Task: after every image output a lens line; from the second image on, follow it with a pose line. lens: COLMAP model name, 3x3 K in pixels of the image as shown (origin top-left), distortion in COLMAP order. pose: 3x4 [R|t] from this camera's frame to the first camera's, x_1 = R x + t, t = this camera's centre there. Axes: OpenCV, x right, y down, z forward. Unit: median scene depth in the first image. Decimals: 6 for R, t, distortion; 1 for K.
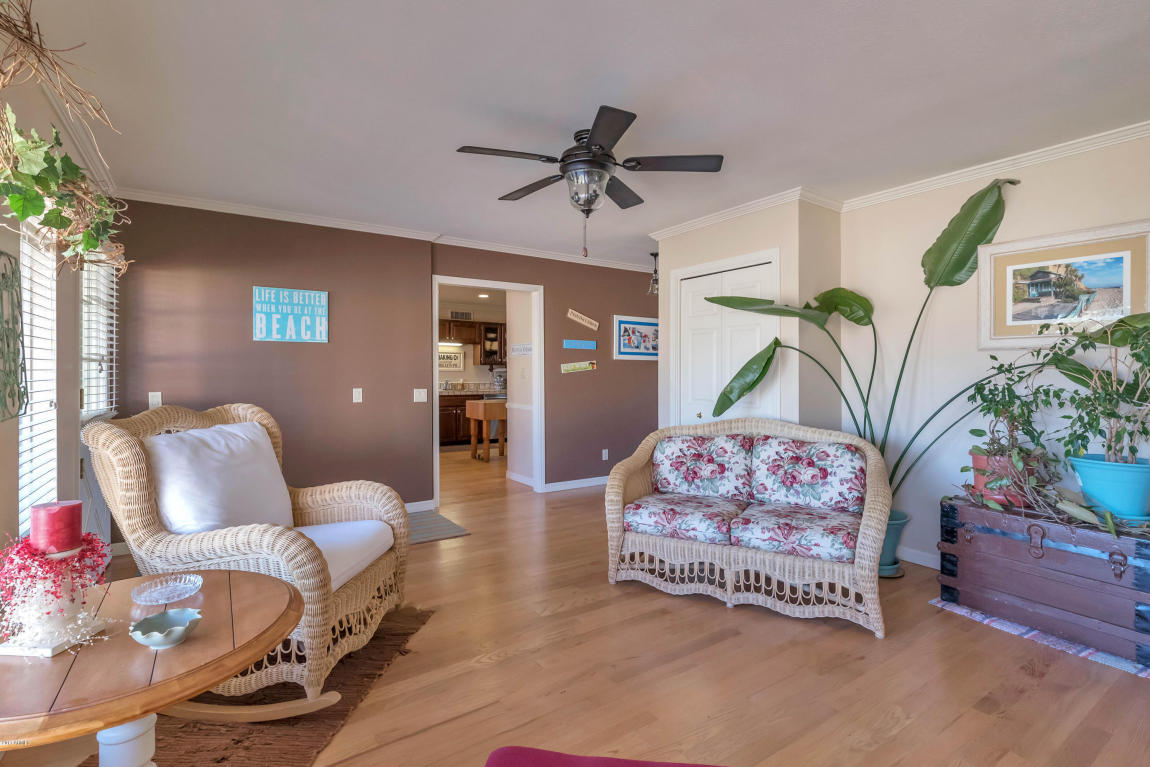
lens RADIAL K [[538.1, 0, 575.6], [0, 538.1, 373.2], [0, 0, 1]] dist [0.019170, 0.000648]
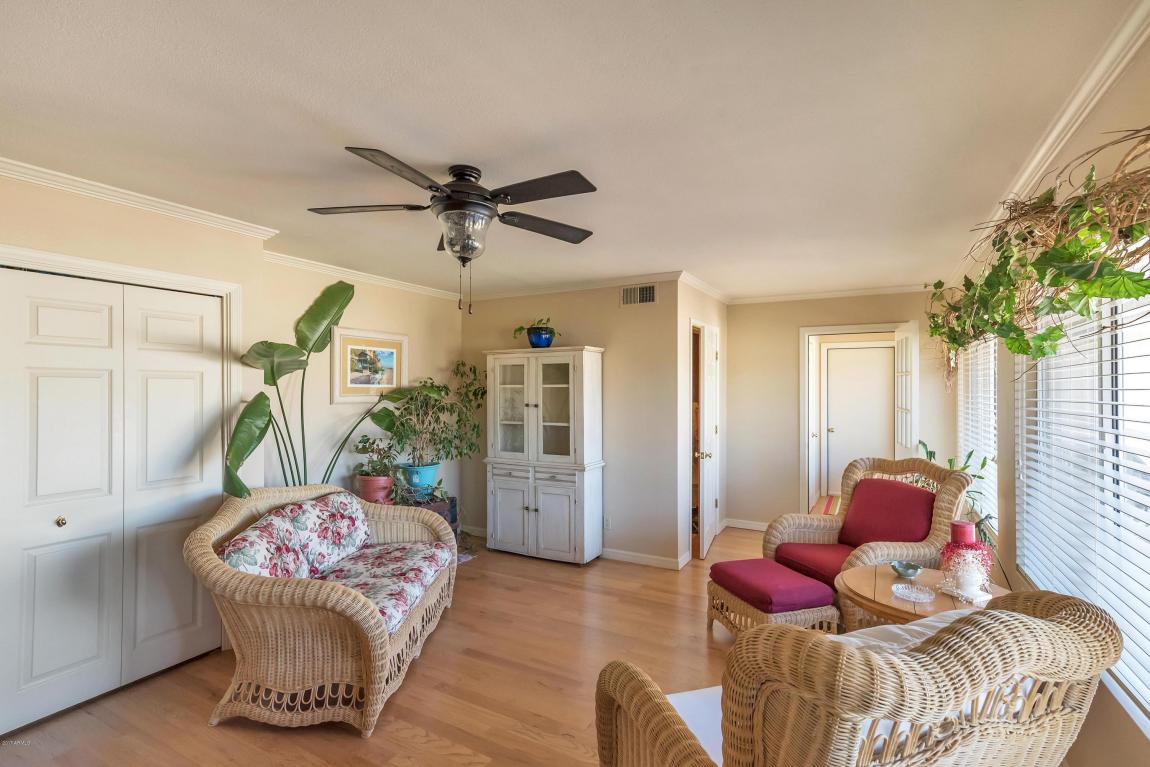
lens RADIAL K [[538.1, 0, 577.7], [0, 538.1, 388.3], [0, 0, 1]] dist [0.019170, 0.000648]
pose [[-0.428346, 0.001300, 0.903614, -0.759667], [0.007729, 0.999968, 0.002225, -0.085717], [-0.903582, 0.007937, -0.428342, 1.102696]]
